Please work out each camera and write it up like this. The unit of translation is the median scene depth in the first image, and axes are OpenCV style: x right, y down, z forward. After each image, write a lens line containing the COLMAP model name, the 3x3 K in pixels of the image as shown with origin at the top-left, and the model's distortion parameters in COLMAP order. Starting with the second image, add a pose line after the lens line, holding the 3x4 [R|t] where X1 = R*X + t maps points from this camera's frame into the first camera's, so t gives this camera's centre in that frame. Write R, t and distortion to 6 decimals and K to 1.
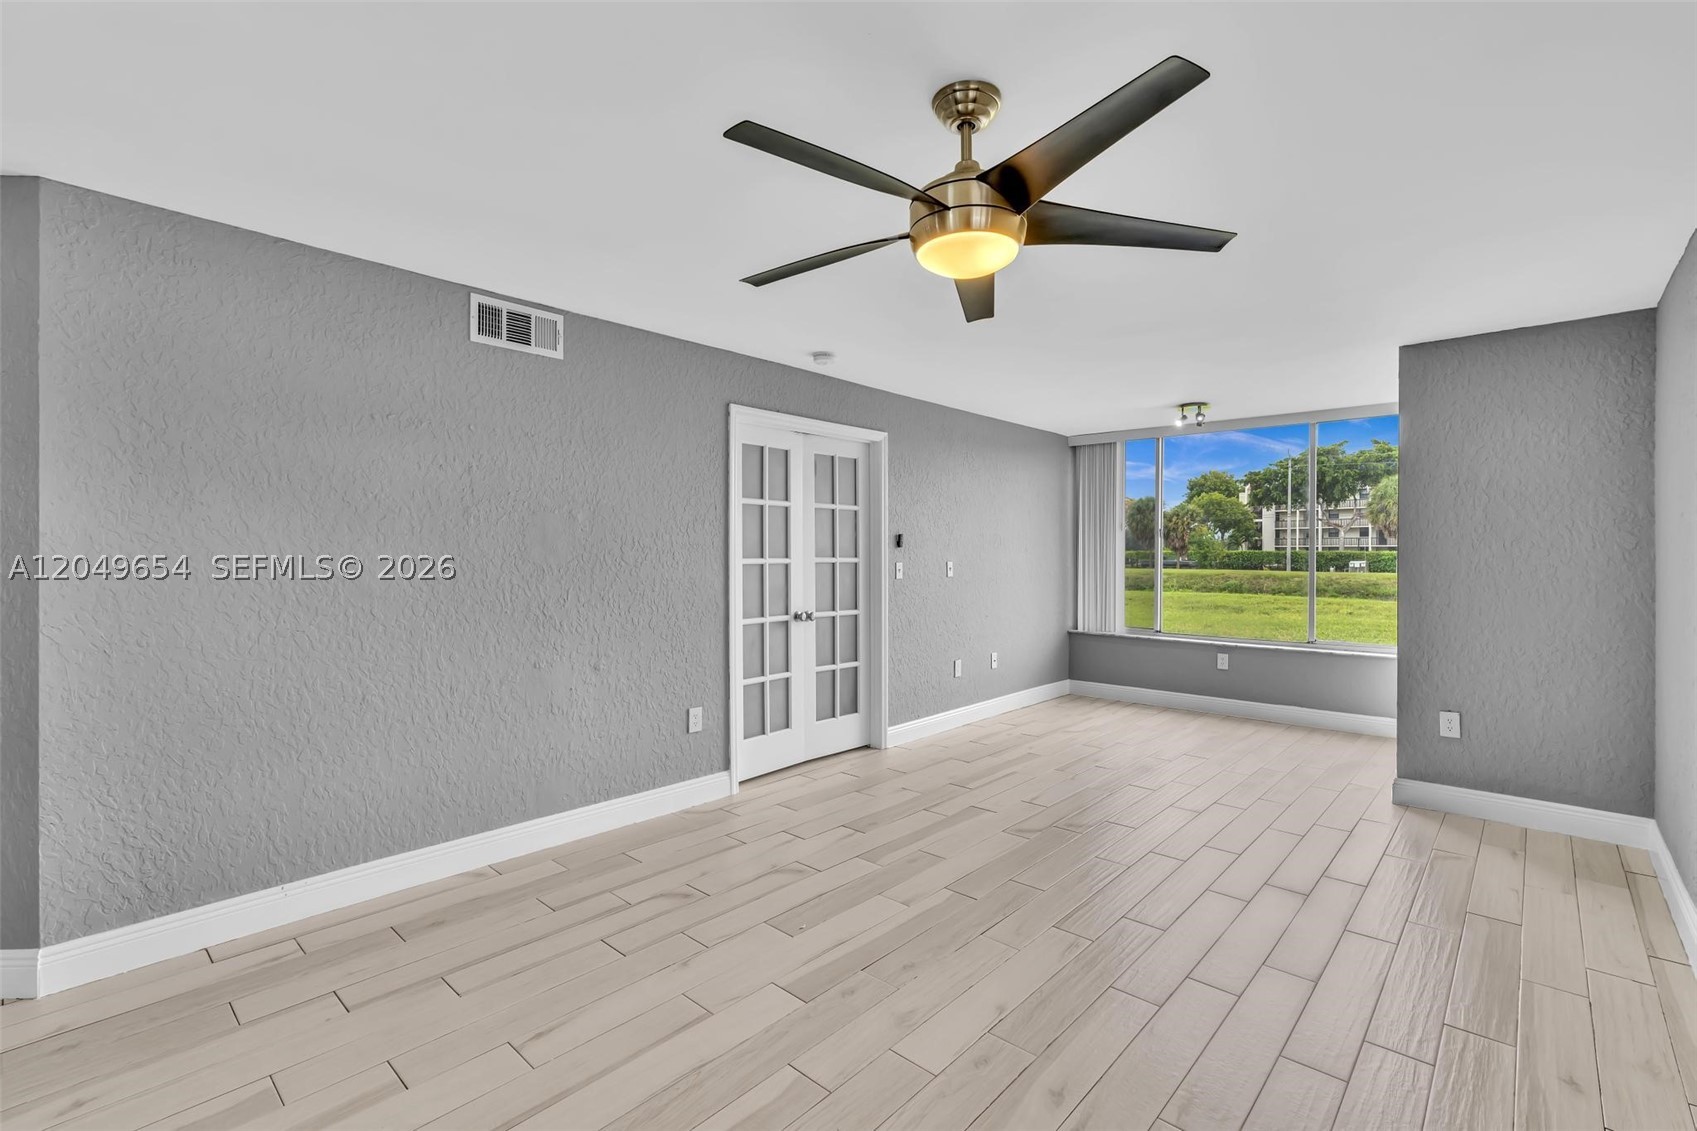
lens RADIAL K [[763.0, 0, 848.5], [0, 763.0, 565.5], [0, 0, 1]] dist [0.000961, 0.000623]
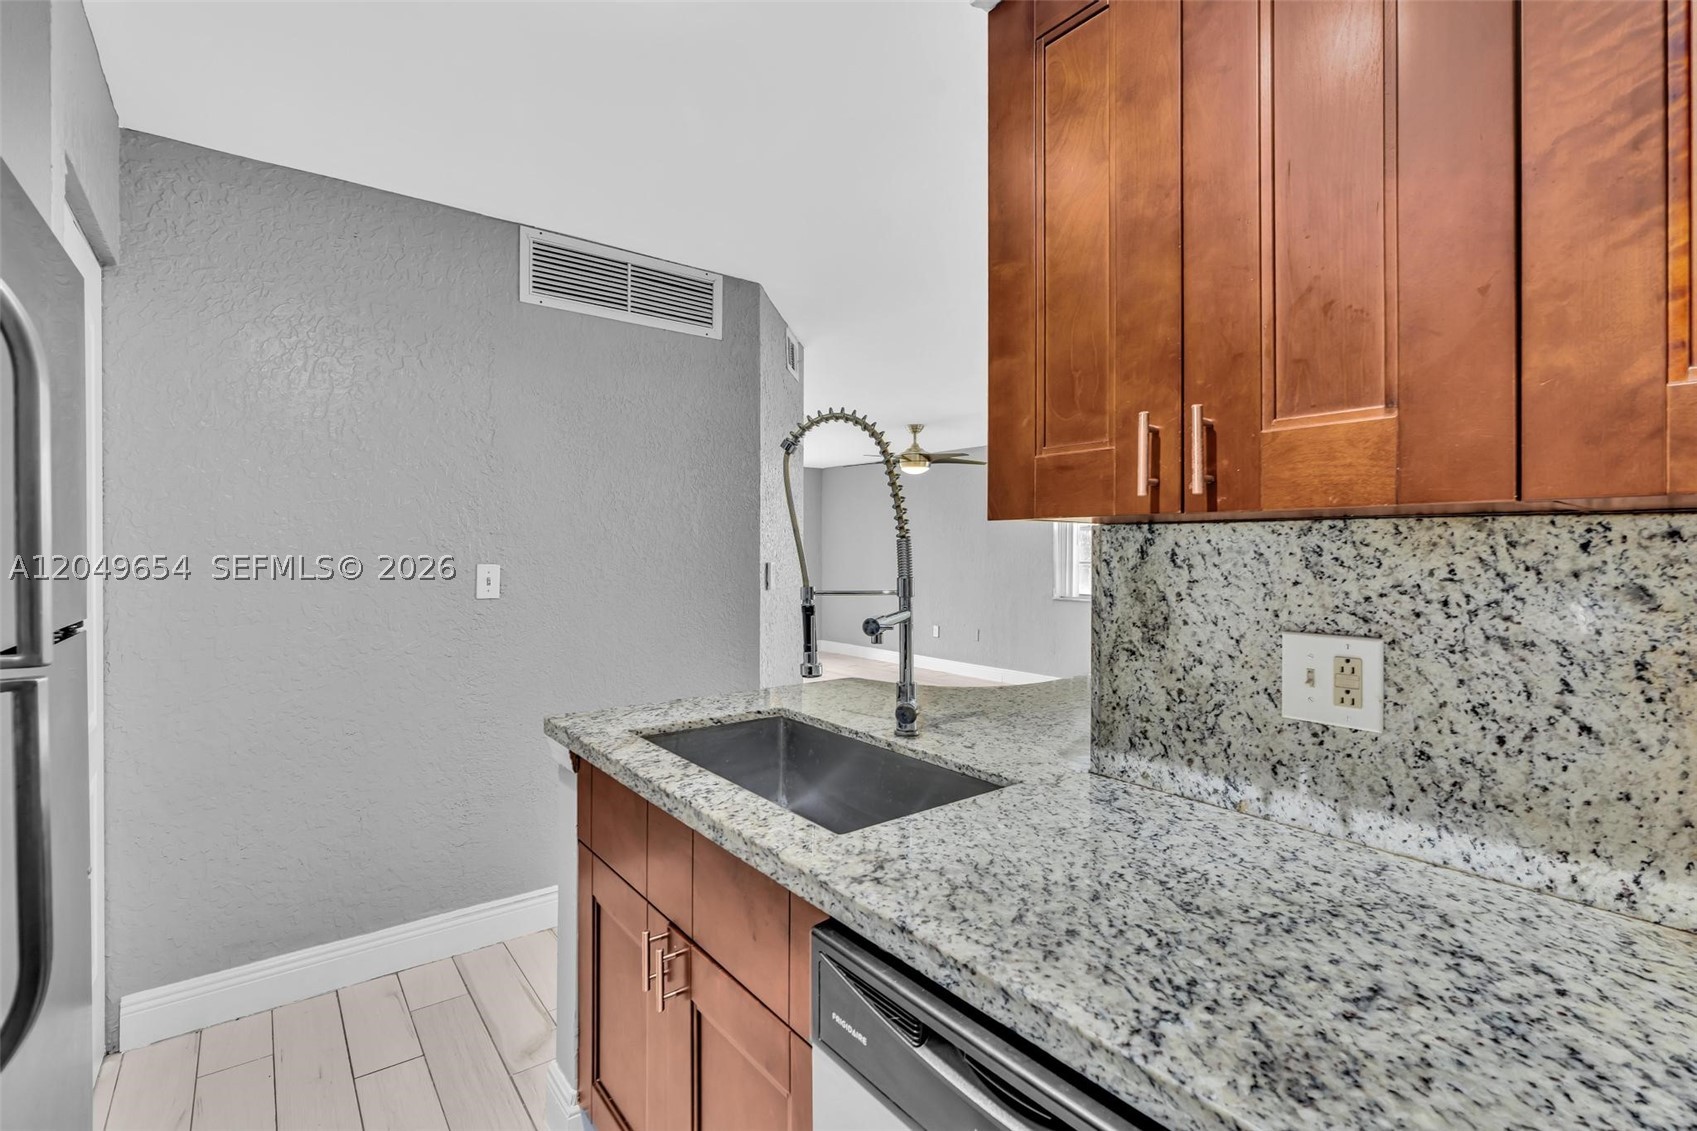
lens RADIAL K [[767.3, 0, 844.9], [0, 767.3, 550.1], [0, 0, 1]] dist [-0.004319, 0.001341]
pose [[0.174569, -0.000153, 0.984645, -1.365995], [0.012795, 0.999916, -0.002114, -0.008872], [-0.984562, 0.012968, 0.174557, 0.275265]]
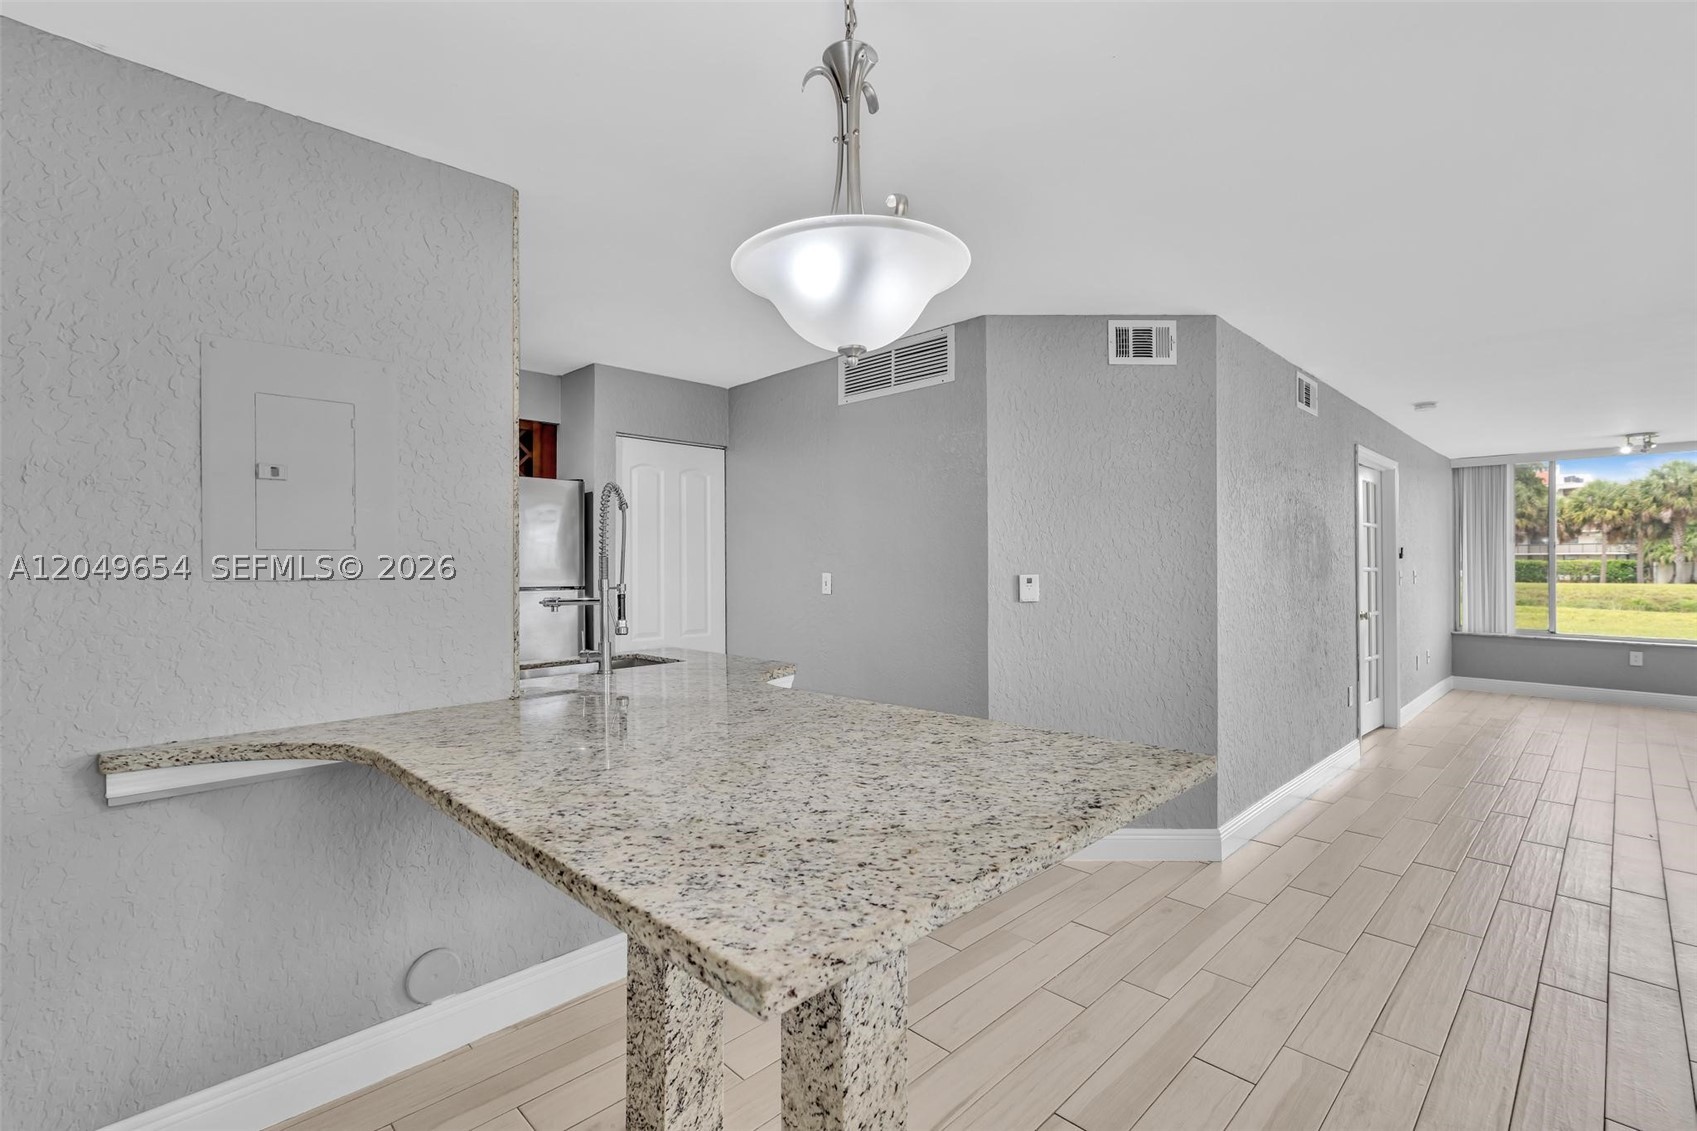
lens RADIAL K [[760.8, 0, 844.6], [0, 760.8, 567.0], [0, 0, 1]] dist [-0.000192, 0.000932]
pose [[0.998410, -0.004763, -0.056165, -0.813421], [0.003909, 0.999875, -0.015321, 0.004250], [0.056230, 0.015077, 0.998304, -0.255546]]
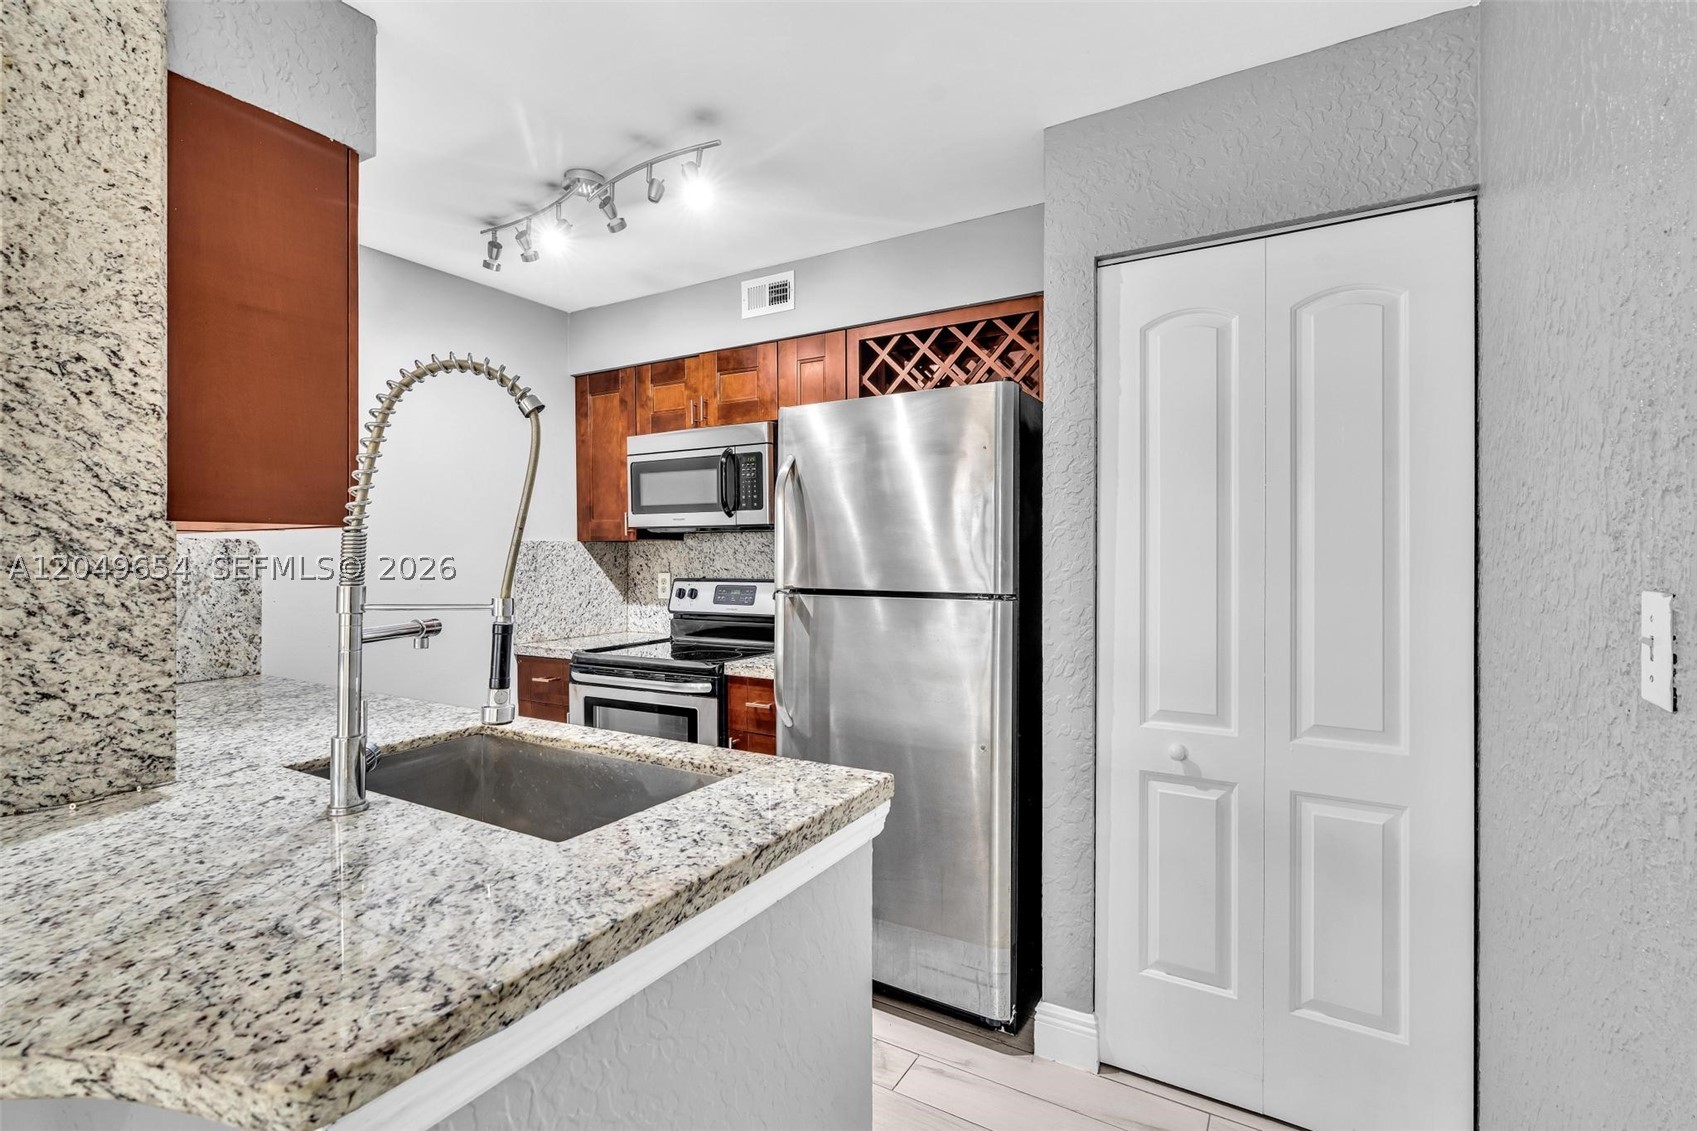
lens RADIAL K [[767.3, 0, 844.9], [0, 767.3, 550.1], [0, 0, 1]] dist [-0.004319, 0.001341]
pose [[0.200406, -0.006205, -0.979693, -0.757611], [-0.013073, 0.999874, -0.009007, -0.008027], [0.979626, 0.014613, 0.200299, 0.408885]]
